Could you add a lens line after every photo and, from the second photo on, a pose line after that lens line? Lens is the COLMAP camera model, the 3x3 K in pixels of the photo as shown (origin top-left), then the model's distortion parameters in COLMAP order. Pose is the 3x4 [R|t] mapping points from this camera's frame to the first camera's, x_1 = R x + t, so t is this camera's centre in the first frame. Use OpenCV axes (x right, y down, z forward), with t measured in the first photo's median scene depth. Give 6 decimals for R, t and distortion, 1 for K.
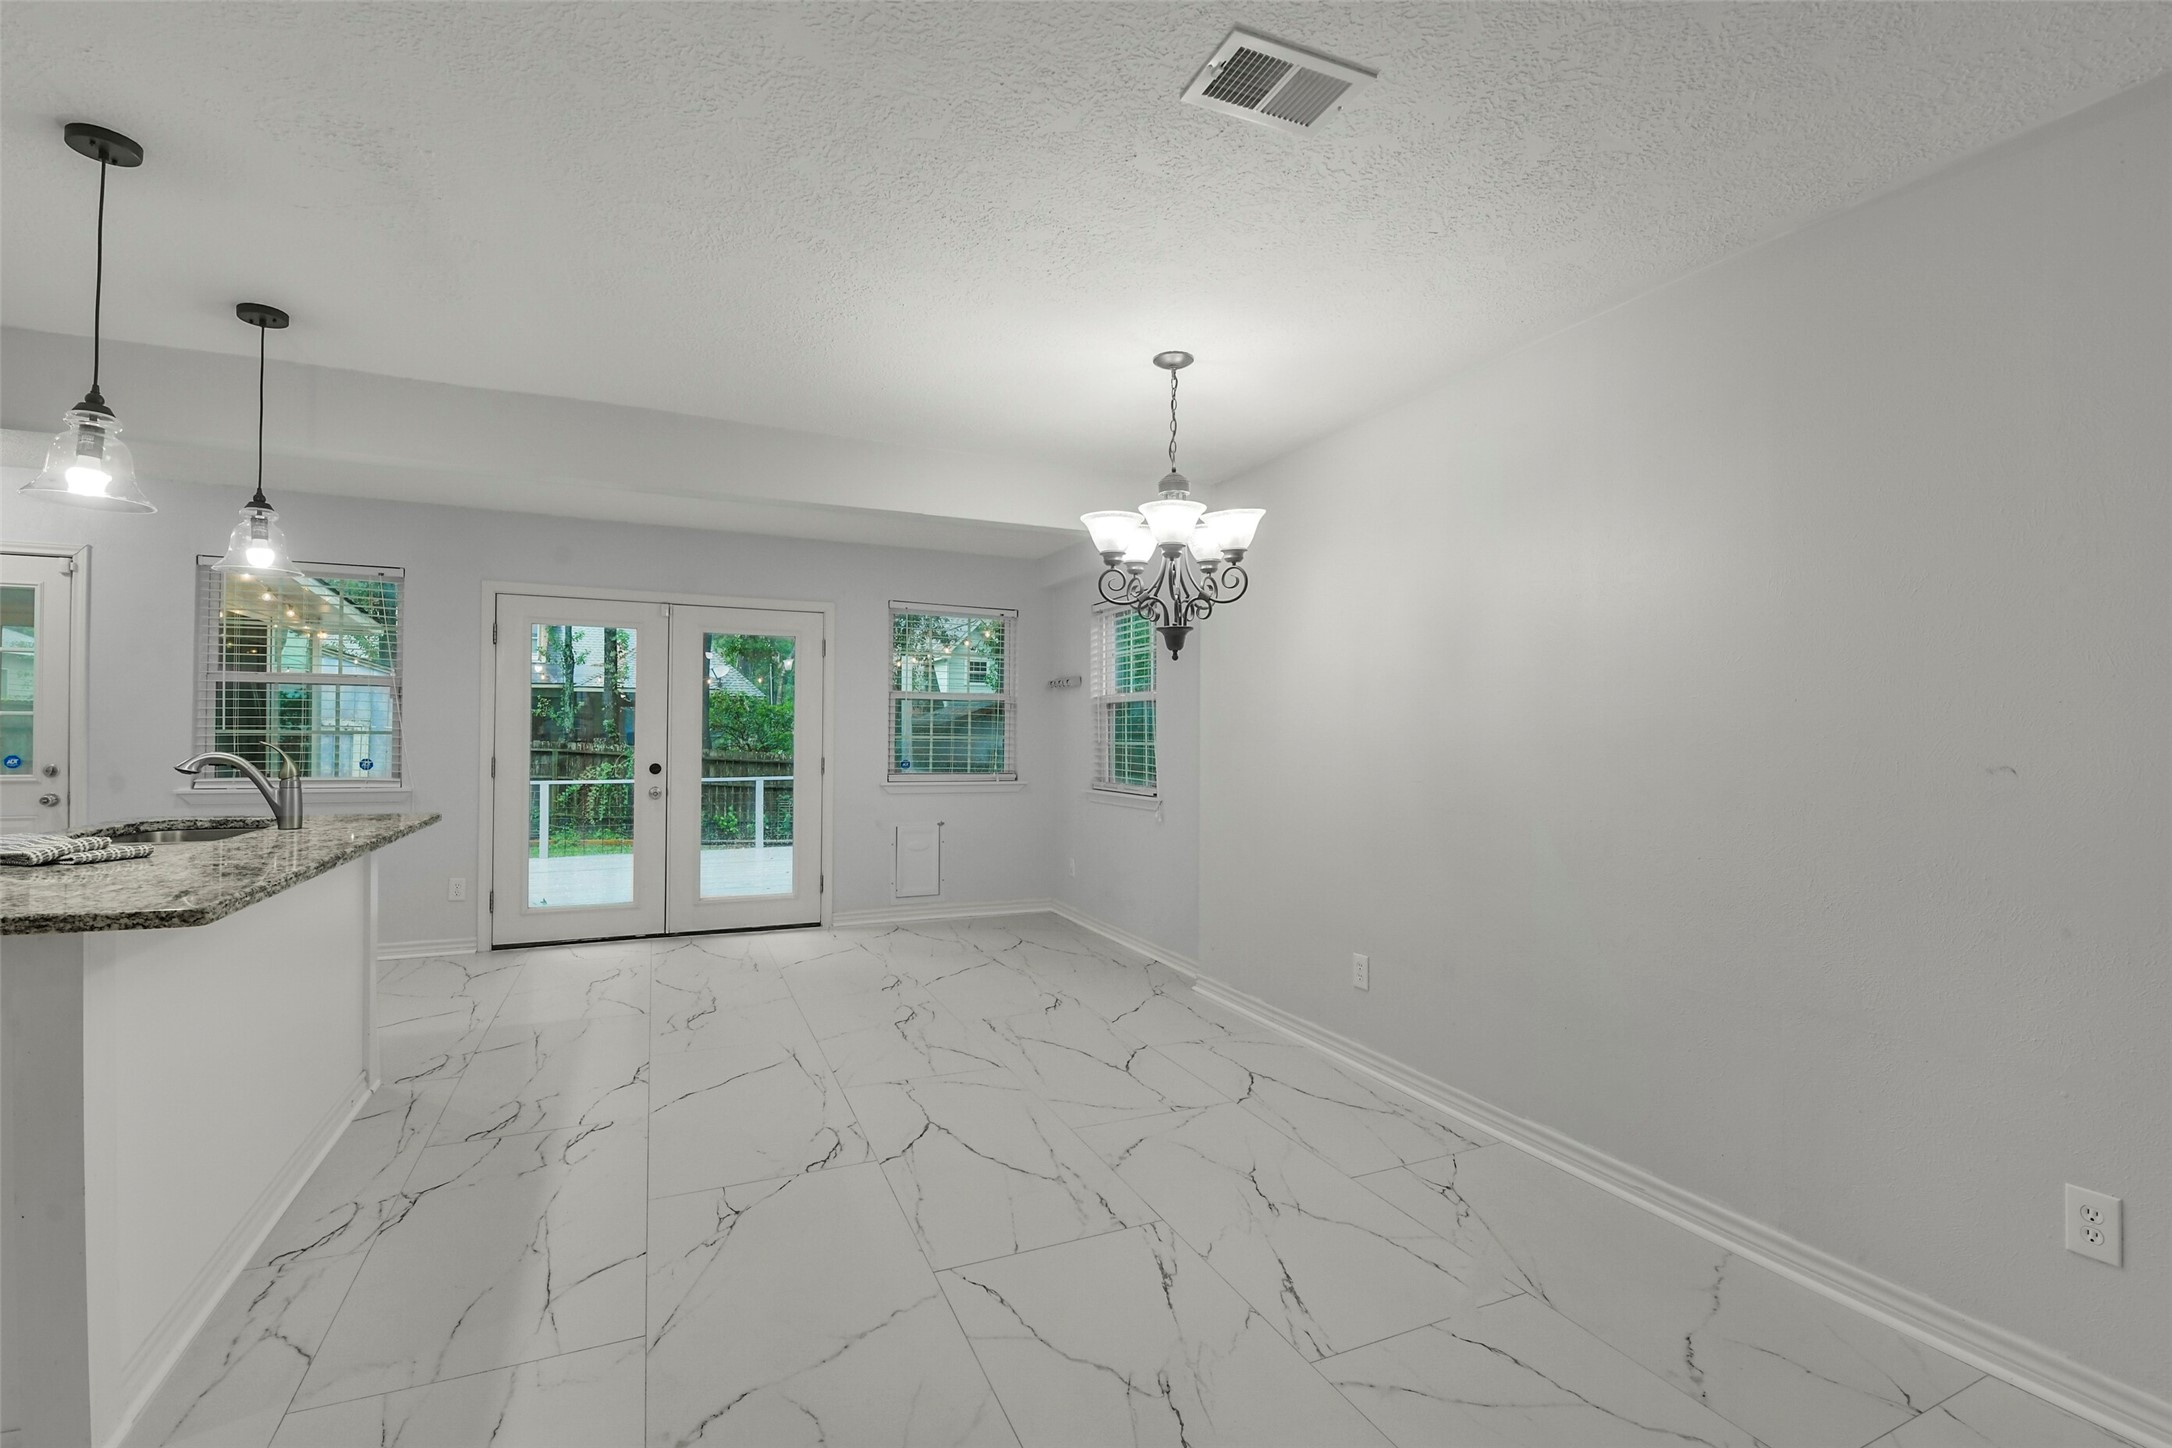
lens RADIAL K [[959.9, 0, 1088.4], [0, 959.9, 727.4], [0, 0, 1]] dist [-0.001088, -0.010239]
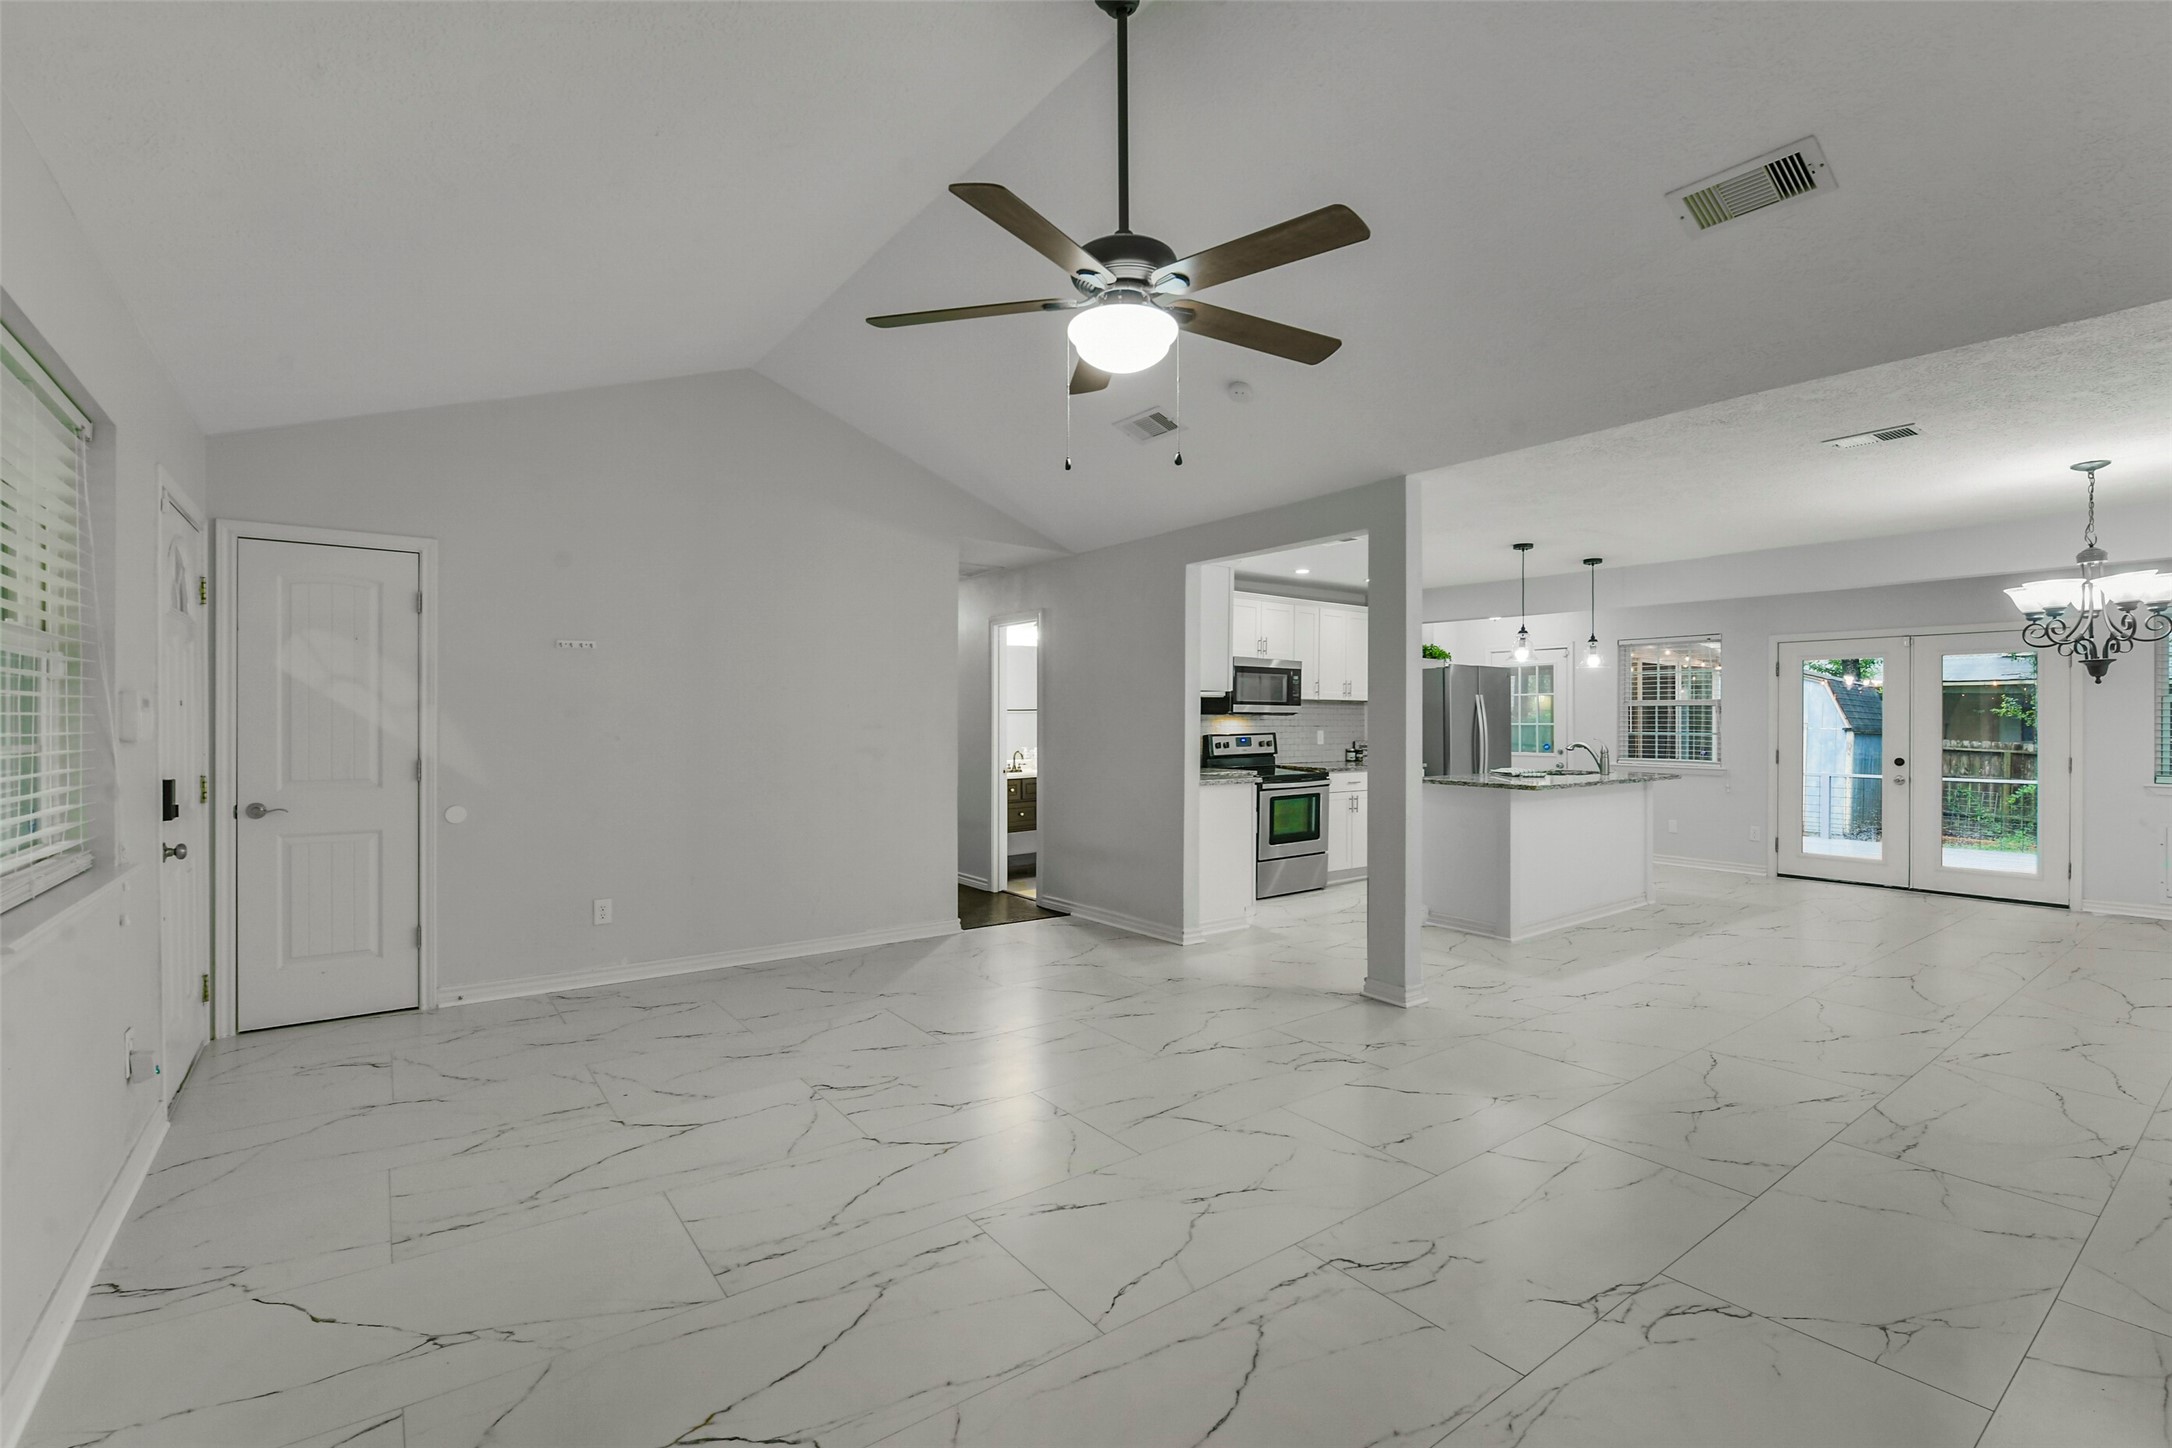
lens RADIAL K [[960.0, 0, 1088.7], [0, 960.0, 720.7], [0, 0, 1]] dist [-0.001294, -0.006912]
pose [[0.213002, -0.009589, -0.977005, 0.799715], [0.003038, 0.999954, -0.009152, -0.006703], [0.977047, -0.001019, 0.213021, -0.499472]]
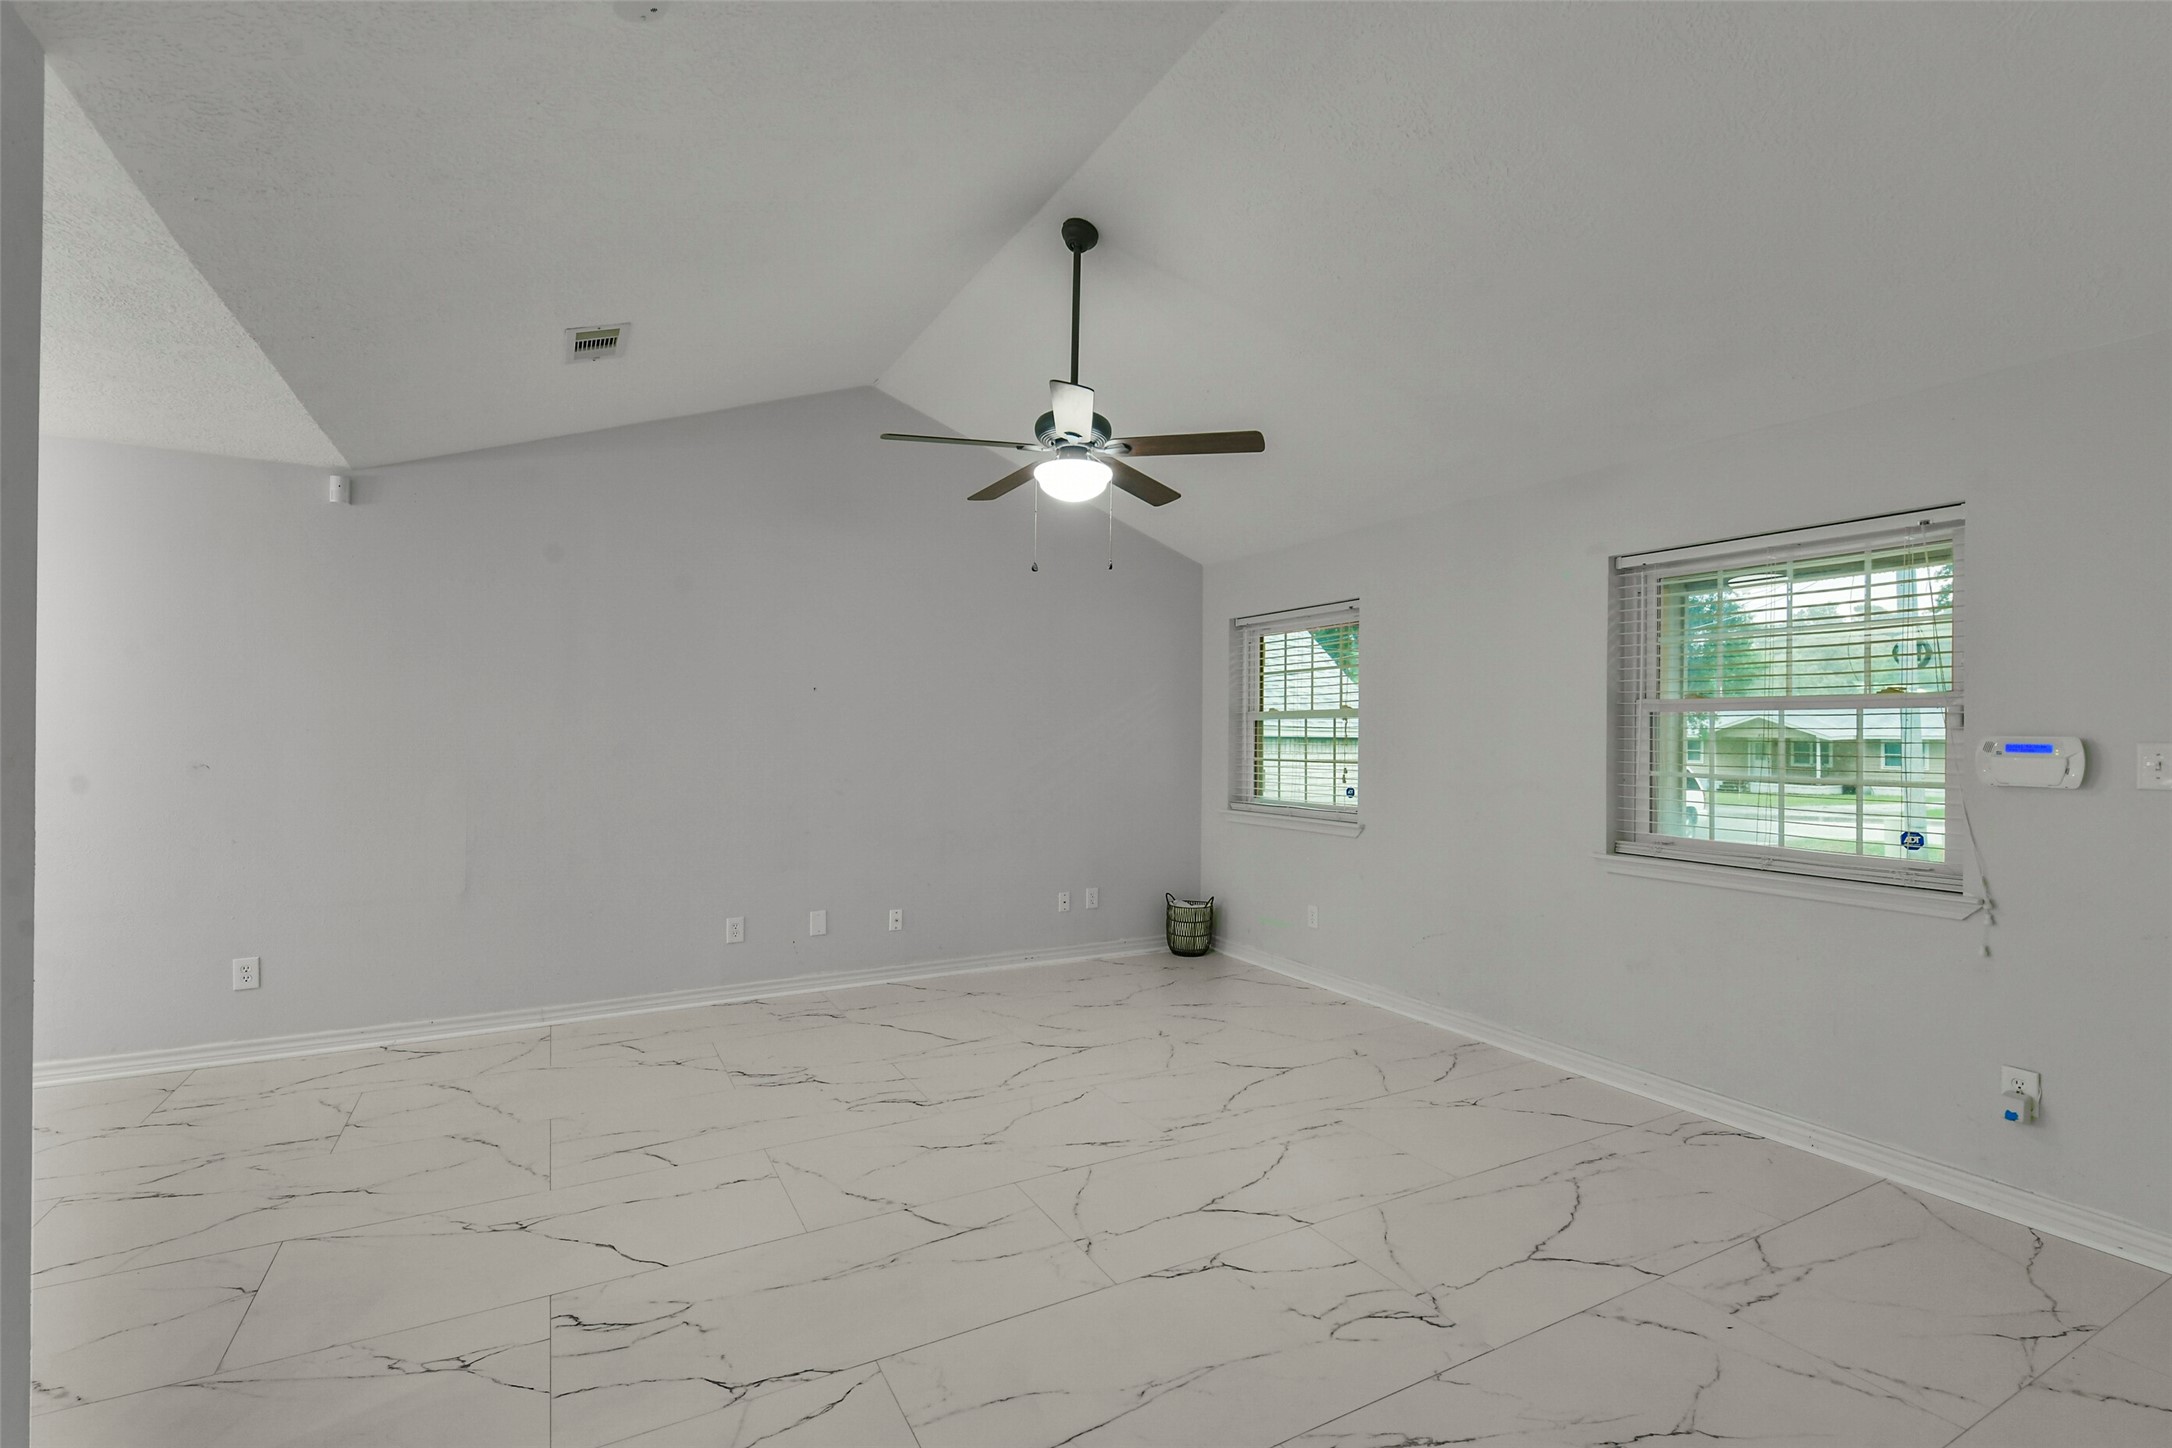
lens RADIAL K [[987.6, 0, 1114.3], [0, 987.6, 730.4], [0, 0, 1]] dist [0.030570, -0.012533]
pose [[-0.088284, -0.007228, 0.996069, -0.576167], [-0.013269, 0.999893, 0.006079, -0.034297], [-0.996007, -0.012680, -0.088371, -0.320919]]
